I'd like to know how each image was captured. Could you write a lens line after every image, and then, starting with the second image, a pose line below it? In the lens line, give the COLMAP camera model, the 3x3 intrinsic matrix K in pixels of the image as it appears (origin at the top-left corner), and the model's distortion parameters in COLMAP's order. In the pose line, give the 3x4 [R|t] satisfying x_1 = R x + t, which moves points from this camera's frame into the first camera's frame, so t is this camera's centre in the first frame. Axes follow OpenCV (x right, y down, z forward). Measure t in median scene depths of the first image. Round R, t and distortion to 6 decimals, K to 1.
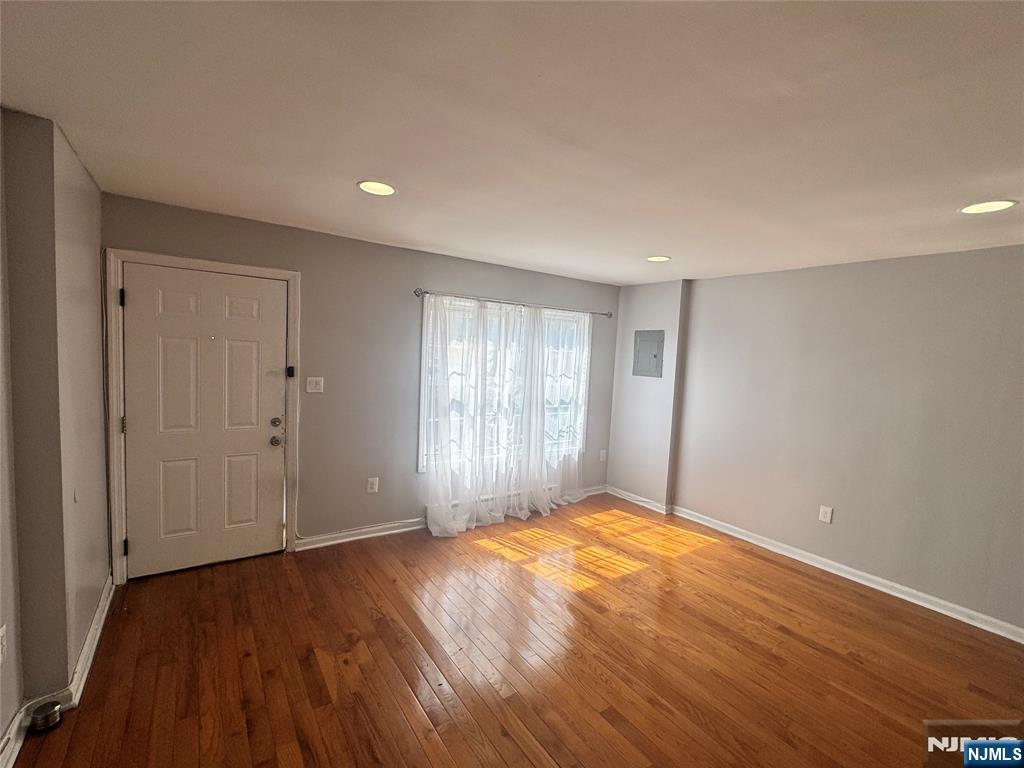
lens RADIAL K [[451.1, 0, 510.3], [0, 451.1, 384.7], [0, 0, 1]] dist [-0.000976, -0.000457]
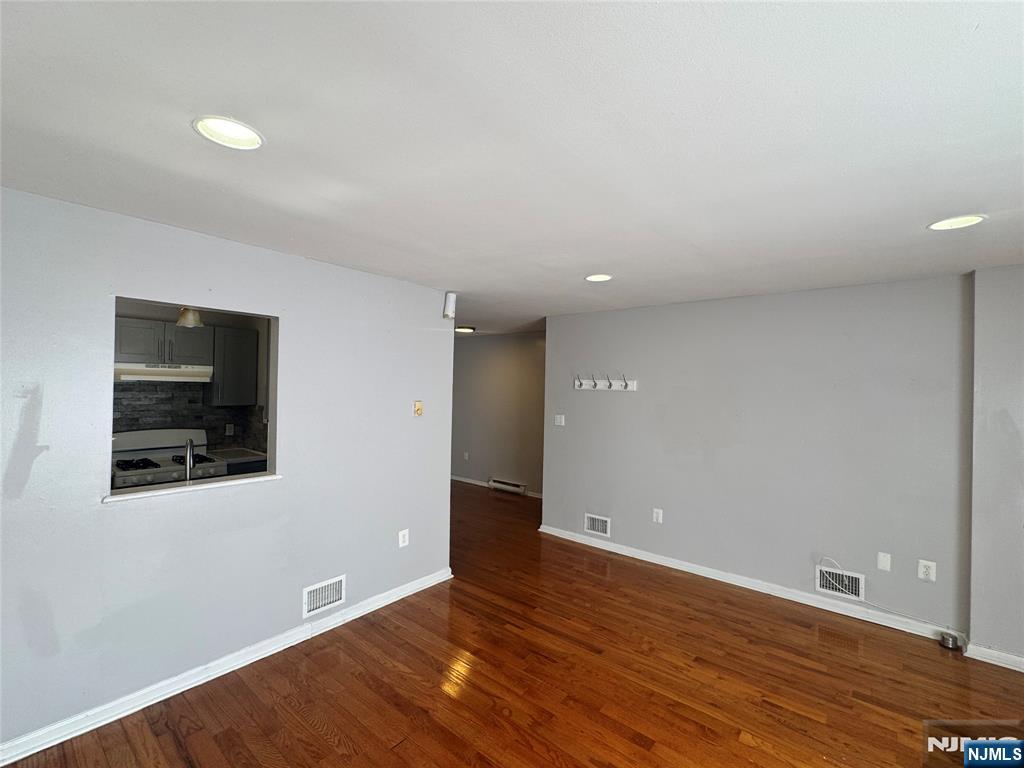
lens RADIAL K [[451.1, 0, 512.4], [0, 451.1, 385.7], [0, 0, 1]] dist [-0.000976, -0.000457]
pose [[-0.960859, -0.068457, -0.268447, 0.509406], [-0.087403, 0.994409, 0.059257, -0.063461], [0.262890, 0.080401, -0.961470, 1.111818]]
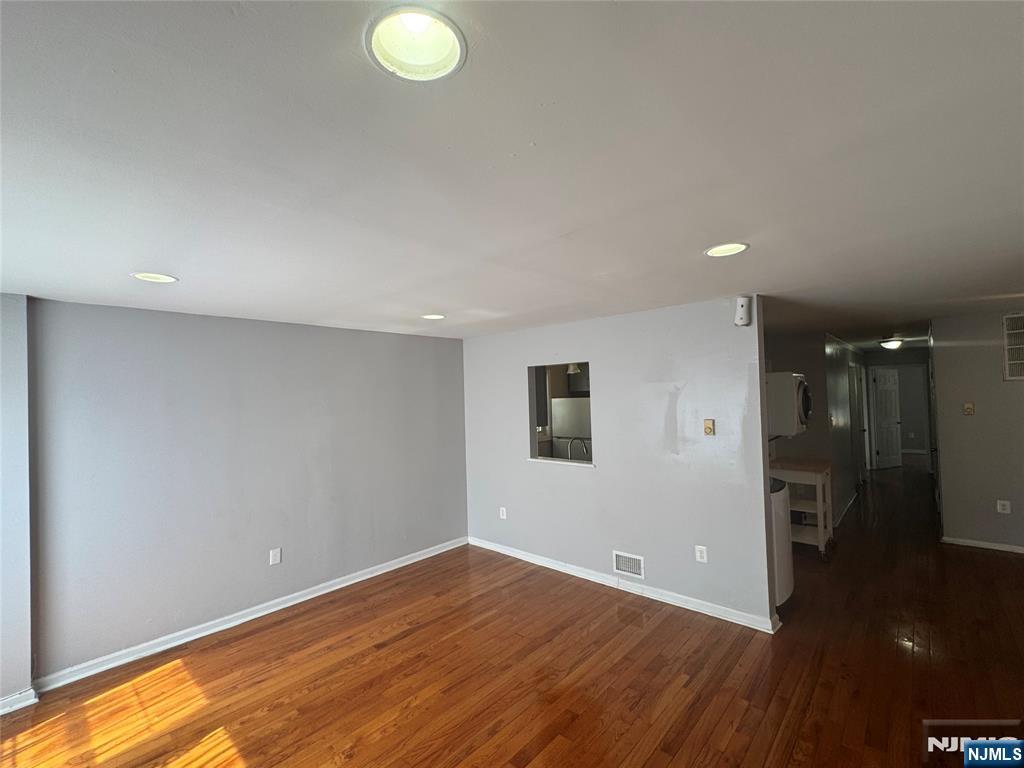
lens RADIAL K [[451.1, 0, 513.0], [0, 451.1, 384.6], [0, 0, 1]] dist [-0.000976, -0.000457]
pose [[-0.223305, -0.019899, 0.974545, -0.468261], [0.092542, 0.994843, 0.041518, -0.110006], [-0.970346, 0.099457, -0.220312, 0.700240]]
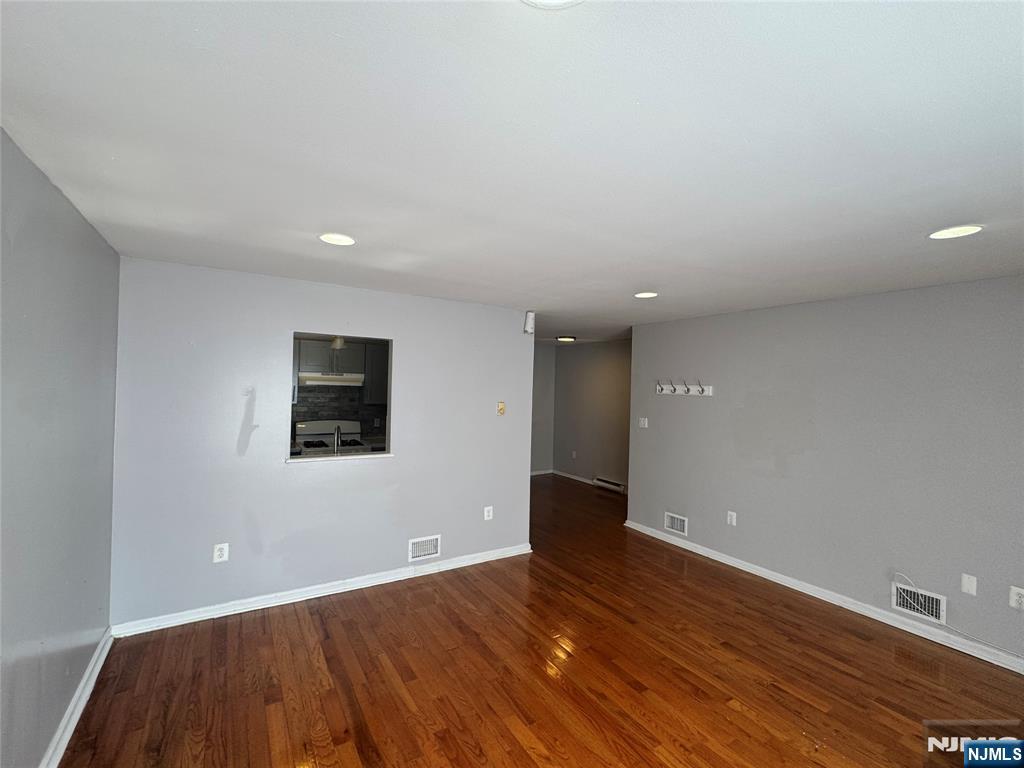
lens RADIAL K [[451.1, 0, 512.2], [0, 451.1, 387.1], [0, 0, 1]] dist [-0.000976, -0.000457]
pose [[-0.996022, -0.074300, 0.049184, 0.344958], [-0.070214, 0.994307, 0.080148, -0.094396], [-0.054859, 0.076375, -0.995569, 1.319351]]
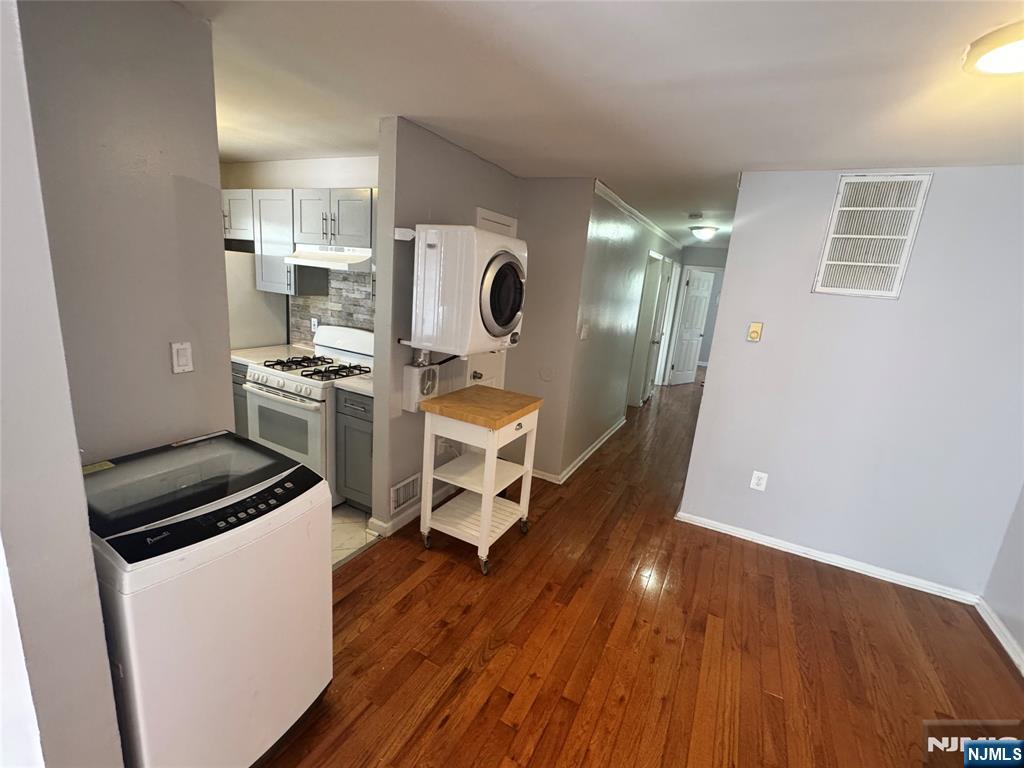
lens RADIAL K [[451.1, 0, 512.9], [0, 451.1, 383.4], [0, 0, 1]] dist [-0.000976, -0.000457]
pose [[-0.456576, -0.290741, 0.840838, 0.029037], [-0.042093, 0.951097, 0.306010, -0.000478], [-0.888688, 0.104324, -0.446486, -0.158714]]
